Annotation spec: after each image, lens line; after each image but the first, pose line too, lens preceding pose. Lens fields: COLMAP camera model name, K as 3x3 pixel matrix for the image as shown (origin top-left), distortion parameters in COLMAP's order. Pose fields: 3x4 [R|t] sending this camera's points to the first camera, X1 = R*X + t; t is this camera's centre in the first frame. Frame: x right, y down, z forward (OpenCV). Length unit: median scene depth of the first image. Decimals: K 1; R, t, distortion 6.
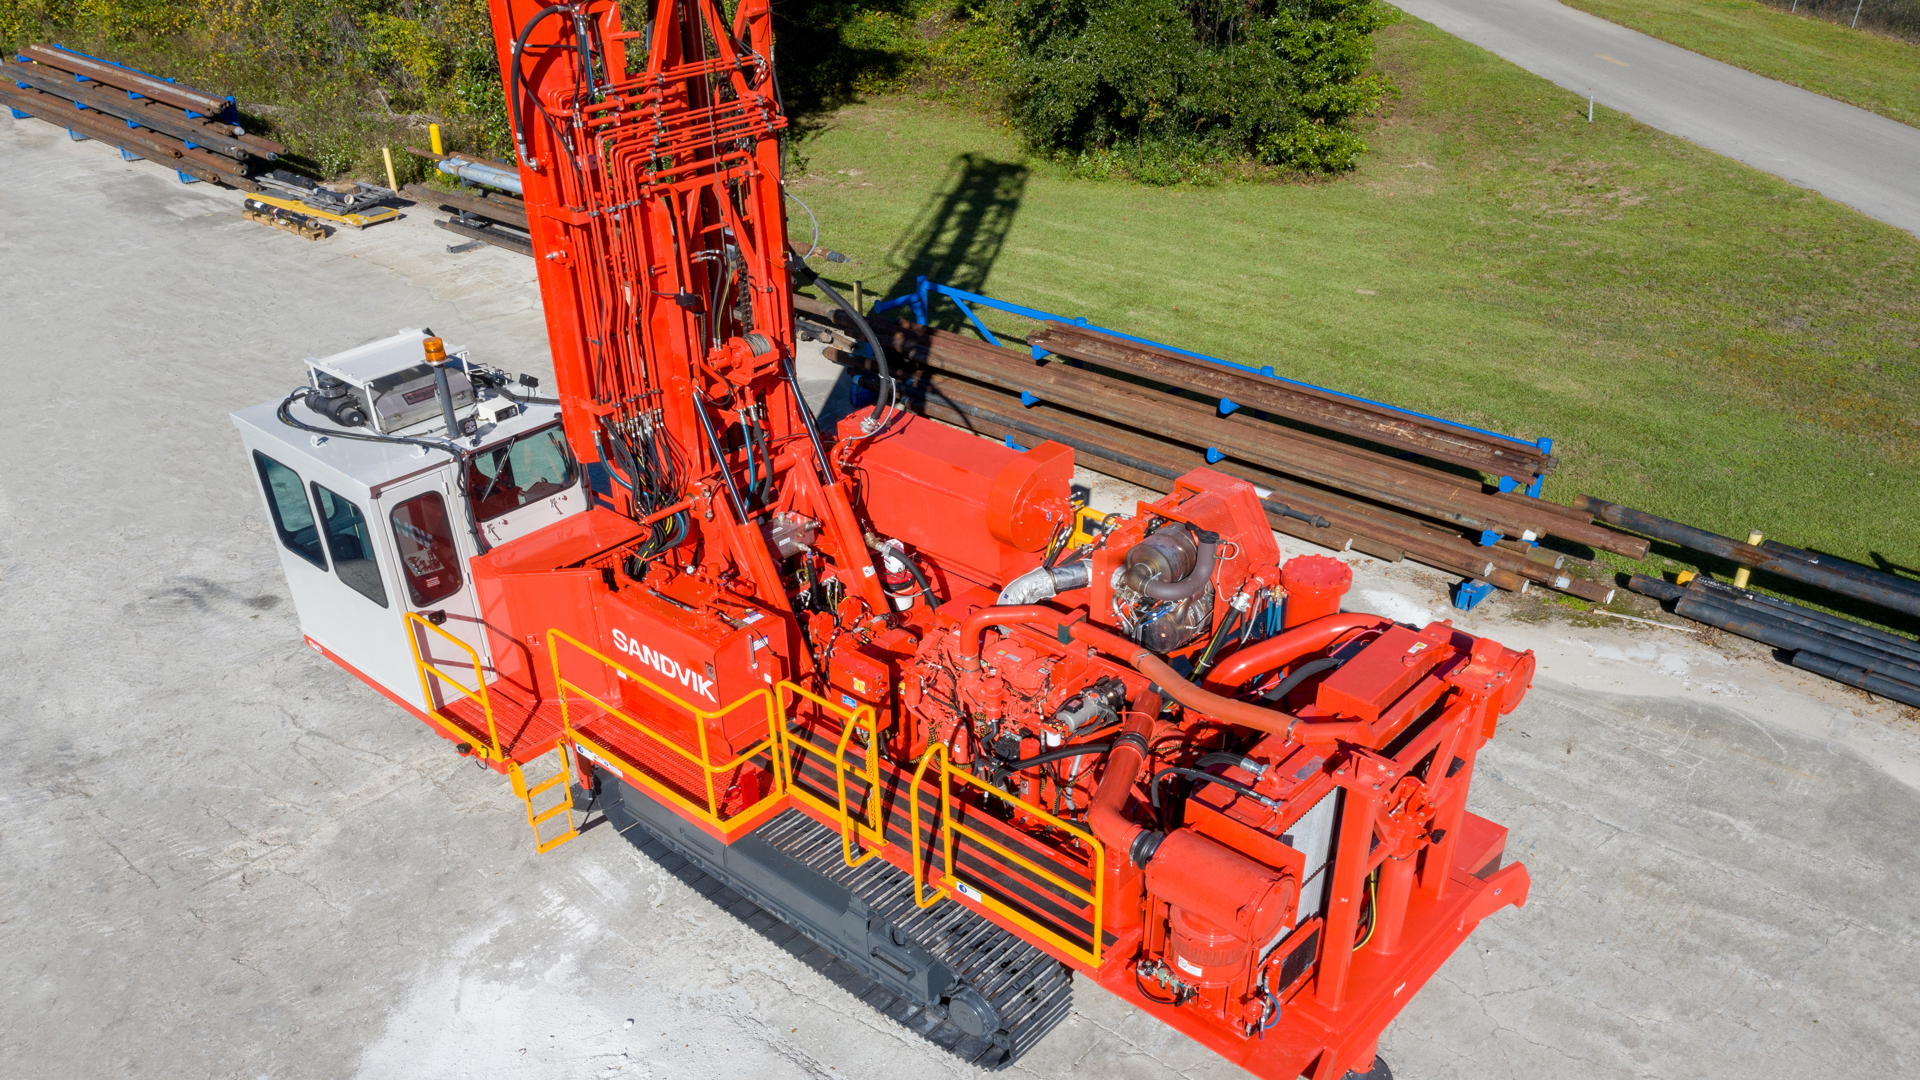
lens RADIAL K [[1595.9, 0, 960.8], [0, 1595.9, 540.5], [0, 0, 1]] dist [0.000196, -0.001328]
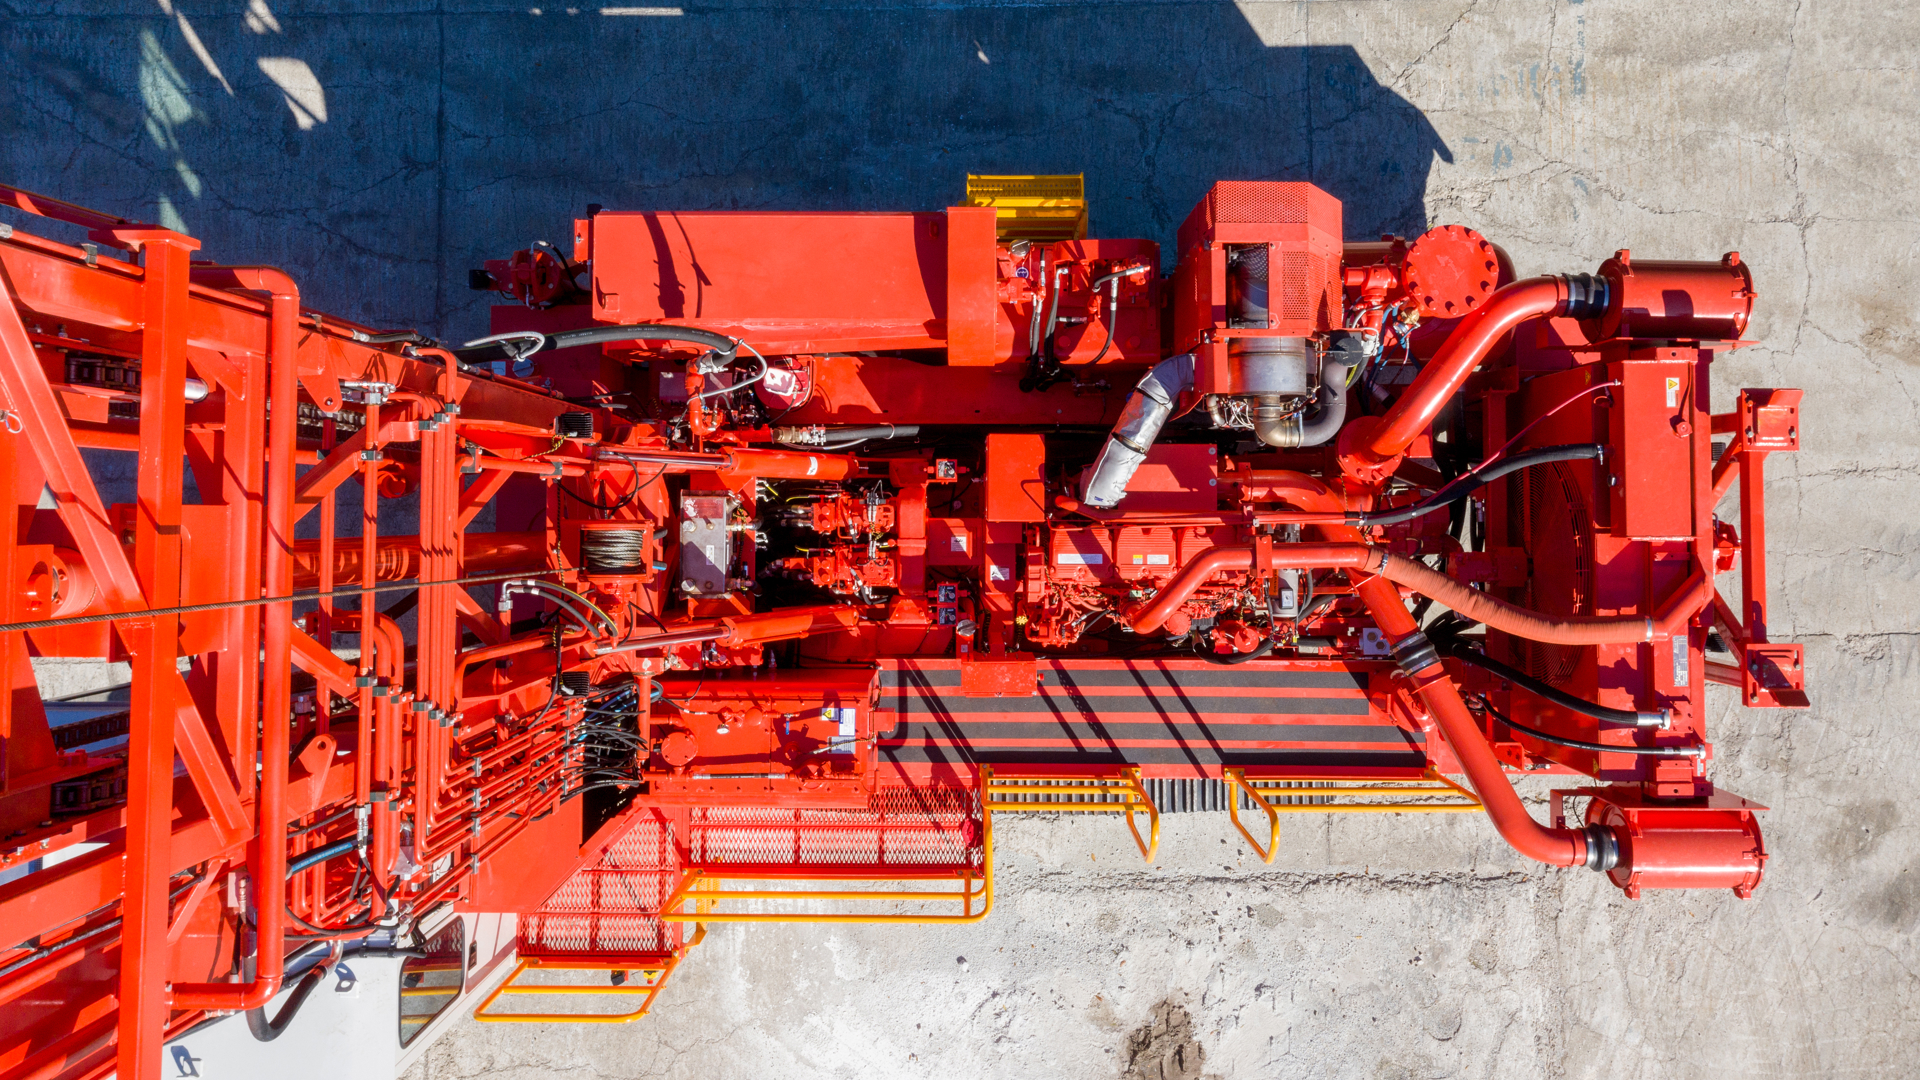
lens RADIAL K [[1595.9, 0, 958.7], [0, 1595.9, 535.9], [0, 0, 1]] dist [0.000196, -0.001328]
pose [[0.740086, -0.671926, 0.028088, -0.053892], [0.306175, 0.373832, 0.875504, -0.617905], [-0.598774, -0.639348, 0.482394, 0.635524]]
